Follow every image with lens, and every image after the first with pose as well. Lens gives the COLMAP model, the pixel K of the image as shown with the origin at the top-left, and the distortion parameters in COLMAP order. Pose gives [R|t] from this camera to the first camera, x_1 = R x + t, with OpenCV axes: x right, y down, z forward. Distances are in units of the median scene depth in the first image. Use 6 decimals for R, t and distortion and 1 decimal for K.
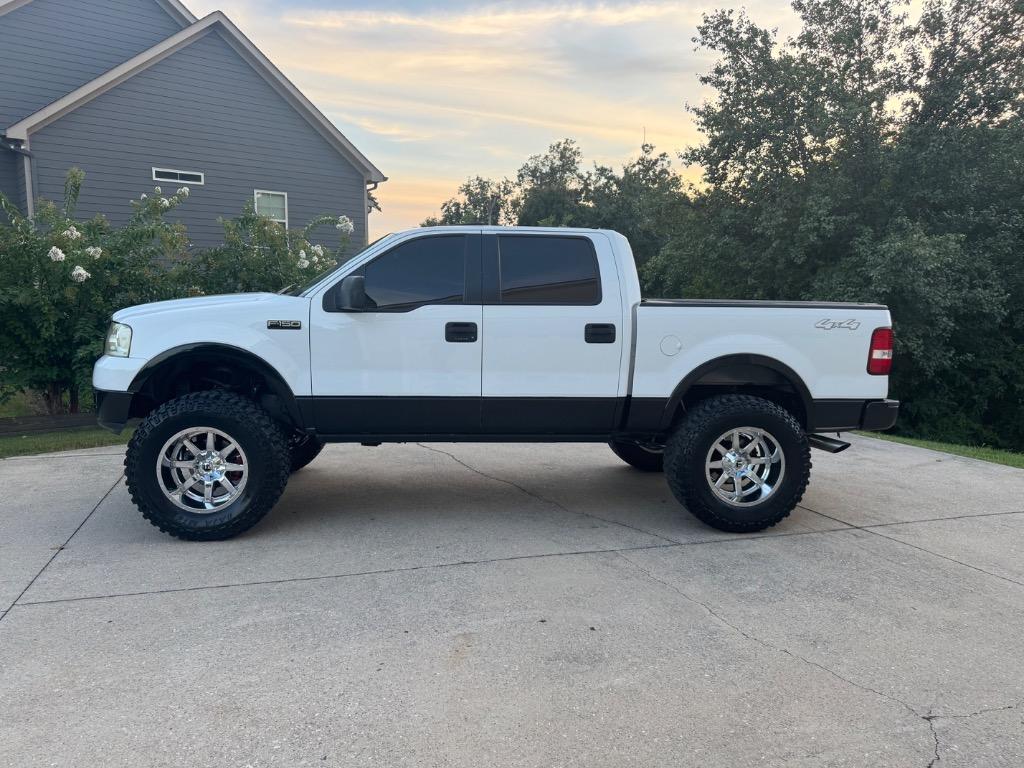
lens RADIAL K [[736.8, 0, 517.8], [0, 736.8, 382.8], [0, 0, 1]] dist [0.007829, -0.004068]
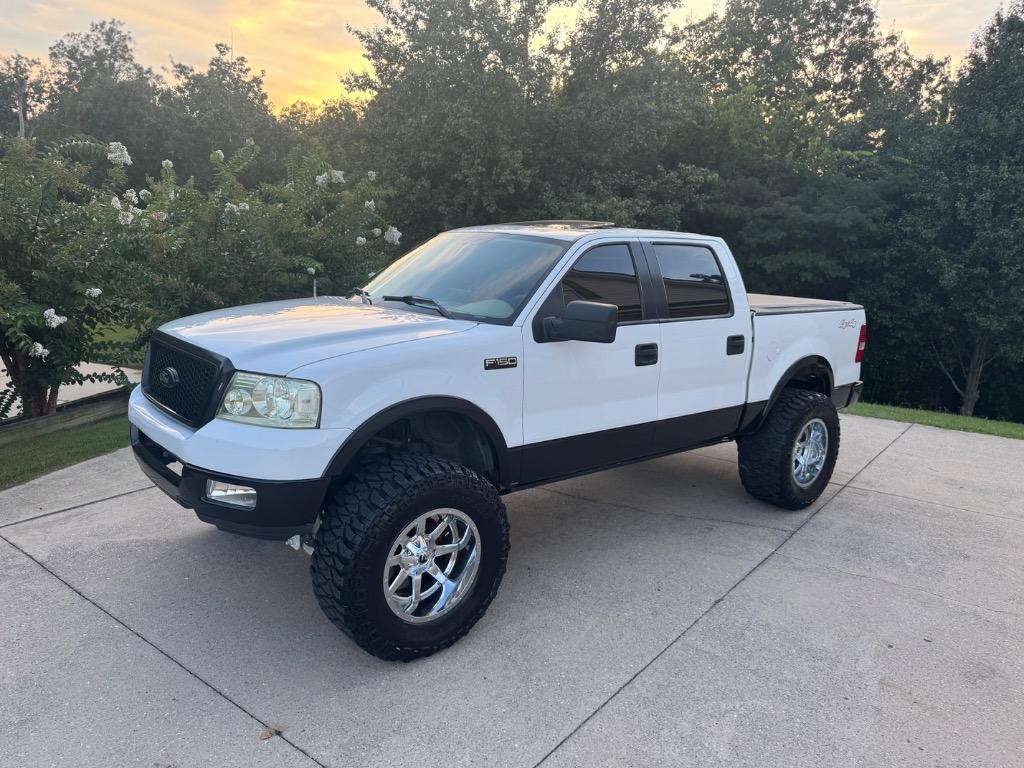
lens RADIAL K [[717.0, 0, 512.0], [0, 717.0, 384.0], [0, 0, 1]] dist [-0.000111, -0.005676]
pose [[0.821314, -0.090368, 0.563273, -0.163422], [0.020065, 0.991339, 0.129786, -0.034289], [-0.570123, -0.095293, 0.816014, 0.081100]]
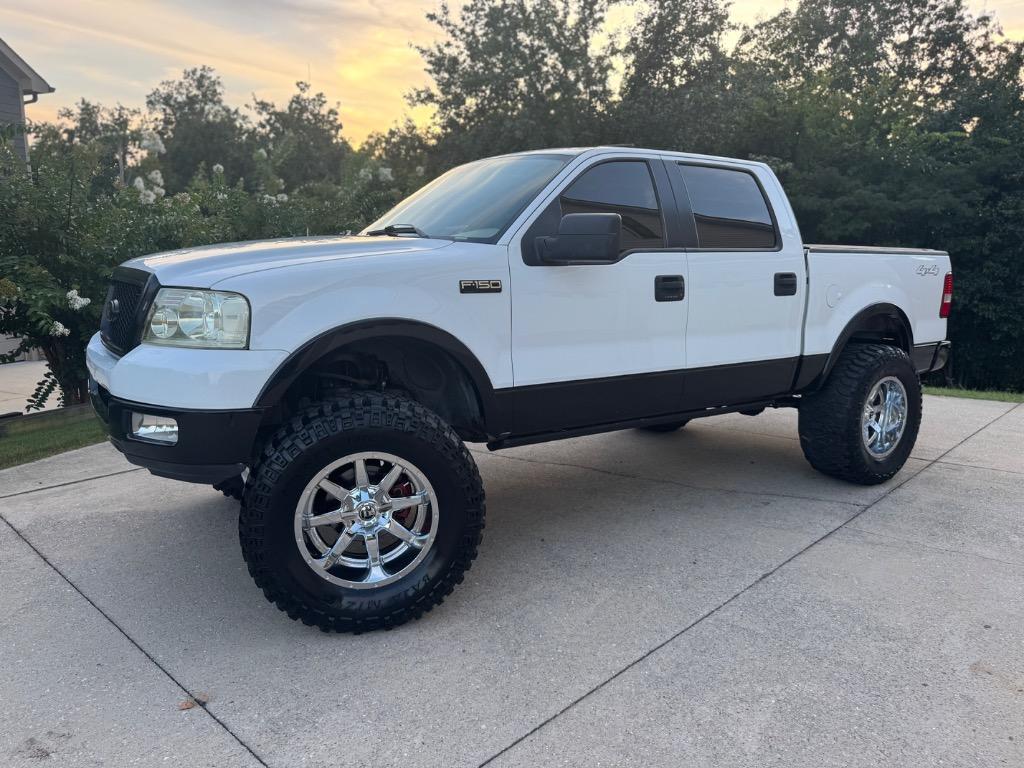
lens RADIAL K [[716.4, 0, 514.5], [0, 716.4, 381.8], [0, 0, 1]] dist [-0.002029, -0.000685]
pose [[0.877000, -0.091951, 0.471610, -0.135431], [0.056004, 0.994390, 0.089735, -0.010762], [-0.477216, -0.052285, 0.877229, 0.090108]]
